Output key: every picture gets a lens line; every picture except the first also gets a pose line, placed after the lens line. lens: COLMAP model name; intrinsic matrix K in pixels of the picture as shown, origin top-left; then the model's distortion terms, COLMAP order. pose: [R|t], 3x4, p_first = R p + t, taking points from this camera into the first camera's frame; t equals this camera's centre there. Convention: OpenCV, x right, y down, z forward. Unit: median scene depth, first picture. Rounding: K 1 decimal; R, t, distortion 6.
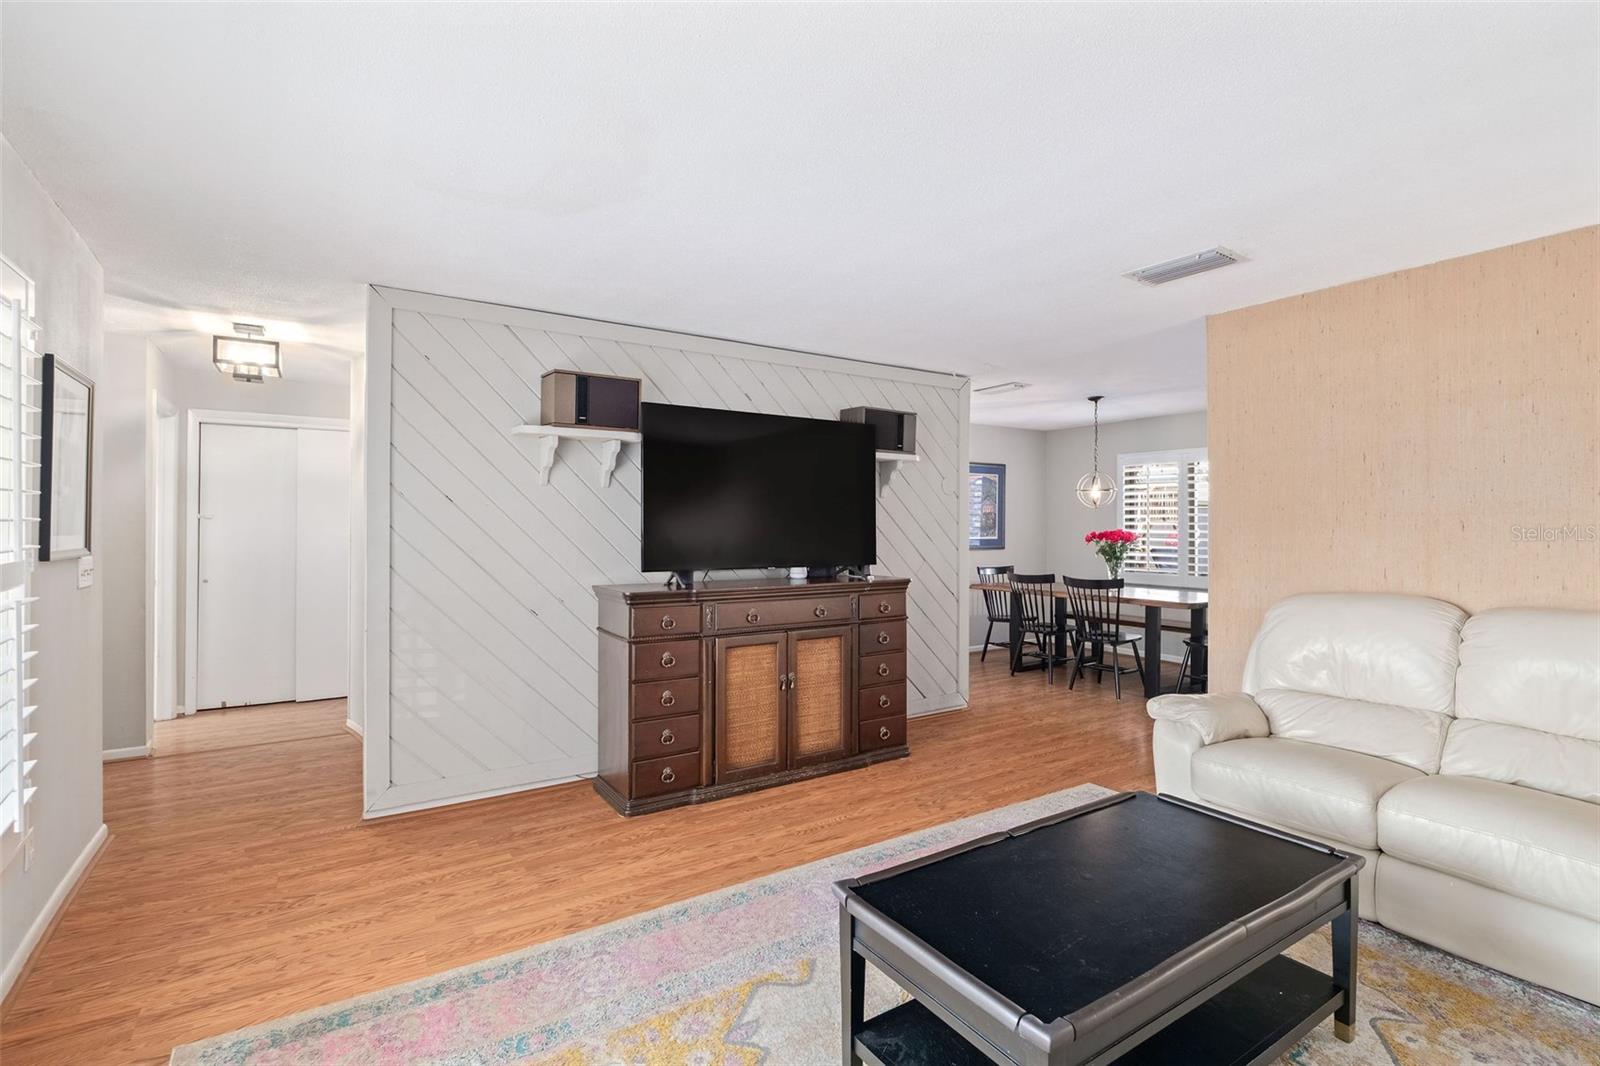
lens RADIAL K [[744.6, 0, 800.0], [0, 744.6, 539.0], [0, 0, 1]] dist [0.000783, -0.000066]
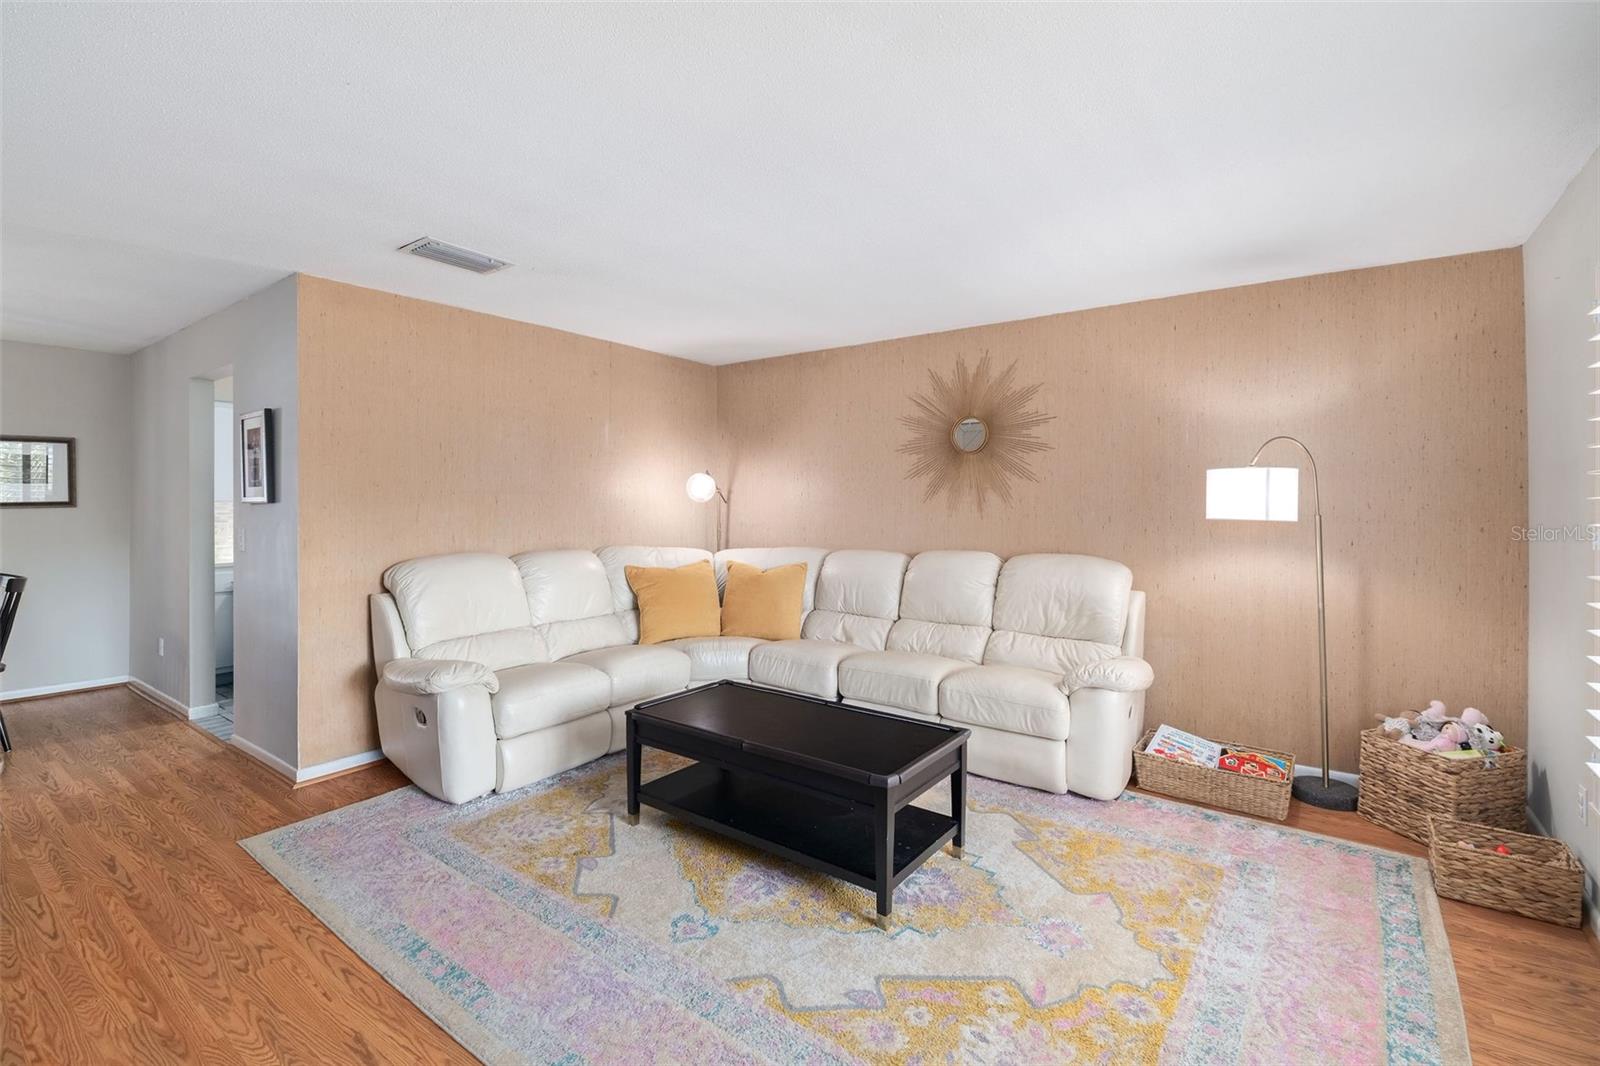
lens RADIAL K [[722.5, 0, 794.1], [0, 722.5, 499.3], [0, 0, 1]] dist [-0.001197, -0.000023]
pose [[-0.334712, -0.000519, 0.942320, -0.549757], [0.017731, 0.999819, 0.006849, -0.014993], [-0.942154, 0.019000, -0.334643, 0.800485]]
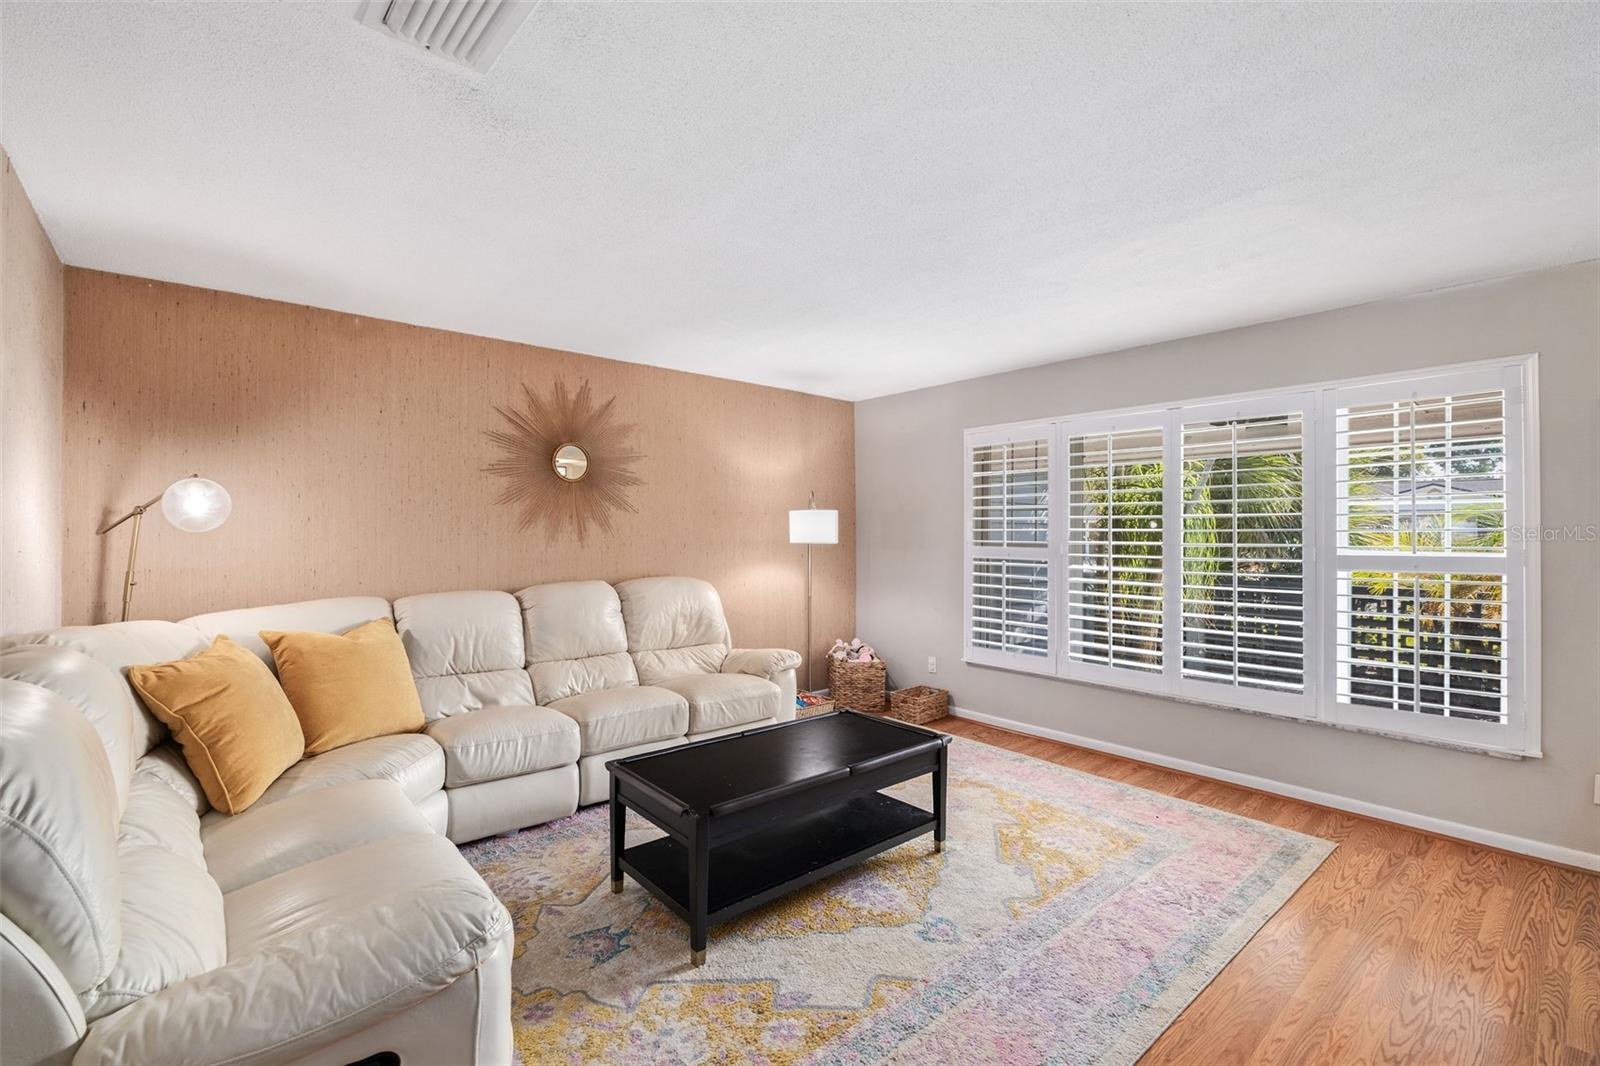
lens RADIAL K [[698.9, 0, 799.9], [0, 698.9, 528.1], [0, 0, 1]] dist [-0.001867, -0.000422]
pose [[-0.992367, -0.007563, -0.123085, 0.316680], [-0.009950, 0.999774, 0.018790, -0.028196], [0.122915, 0.019872, -0.992218, 1.326213]]
